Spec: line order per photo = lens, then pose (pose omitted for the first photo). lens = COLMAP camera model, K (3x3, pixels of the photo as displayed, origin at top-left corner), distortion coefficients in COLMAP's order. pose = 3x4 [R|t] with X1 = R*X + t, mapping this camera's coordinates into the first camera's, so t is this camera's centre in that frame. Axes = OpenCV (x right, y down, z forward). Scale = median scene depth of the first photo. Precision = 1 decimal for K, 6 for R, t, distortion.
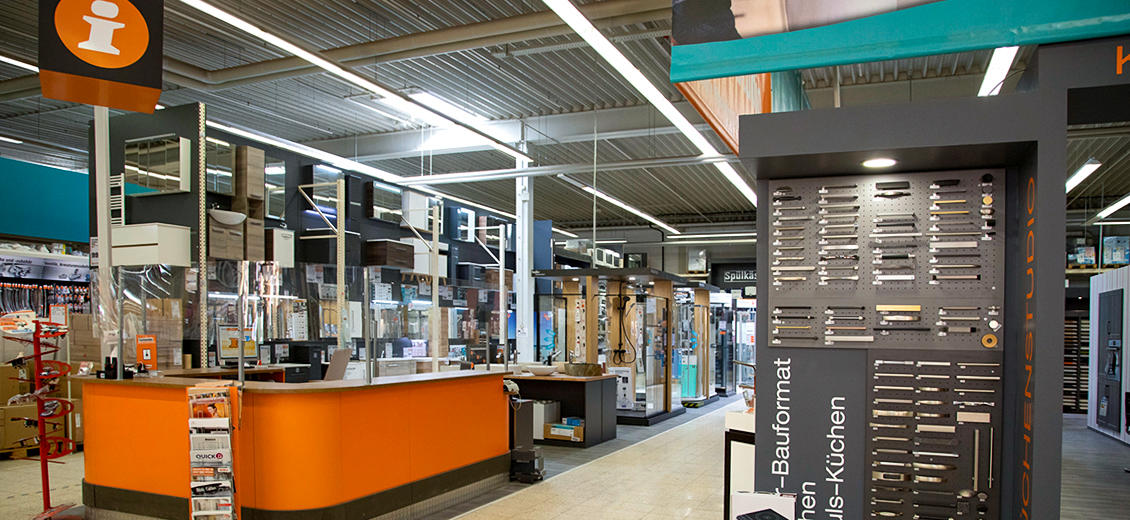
lens RADIAL K [[839.1, 0, 564.9], [0, 839.1, 331.8], [0, 0, 1]] dist [-0.004986, 0.001730]
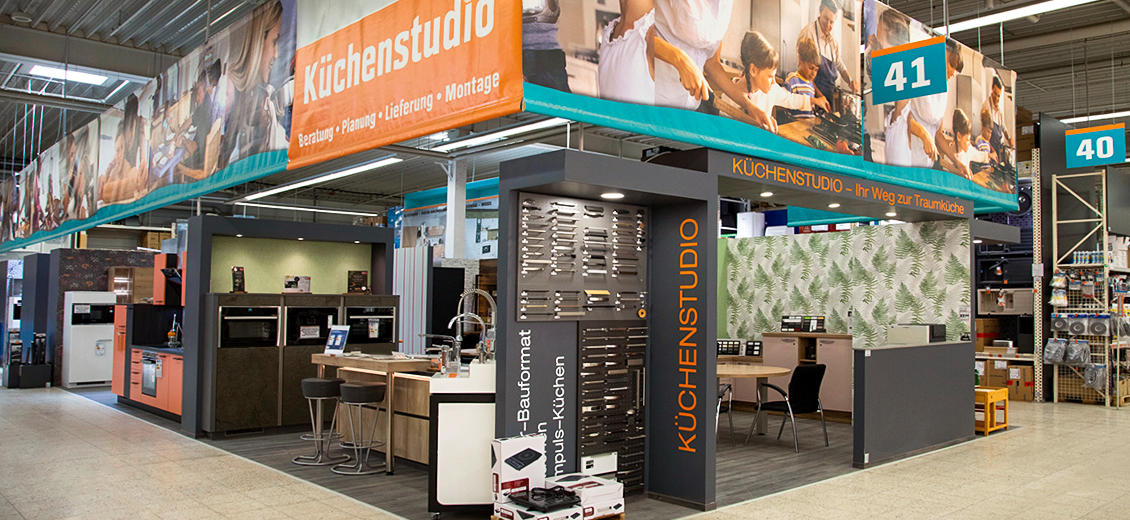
lens RADIAL K [[836.2, 0, 565.0], [0, 836.2, 260.0], [0, 0, 1]] dist [0.001328, 0.000218]
pose [[0.439960, 0.035685, 0.897308, -0.922638], [0.008191, 0.999009, -0.043746, -0.020490], [-0.897980, 0.026596, 0.439232, 0.394385]]
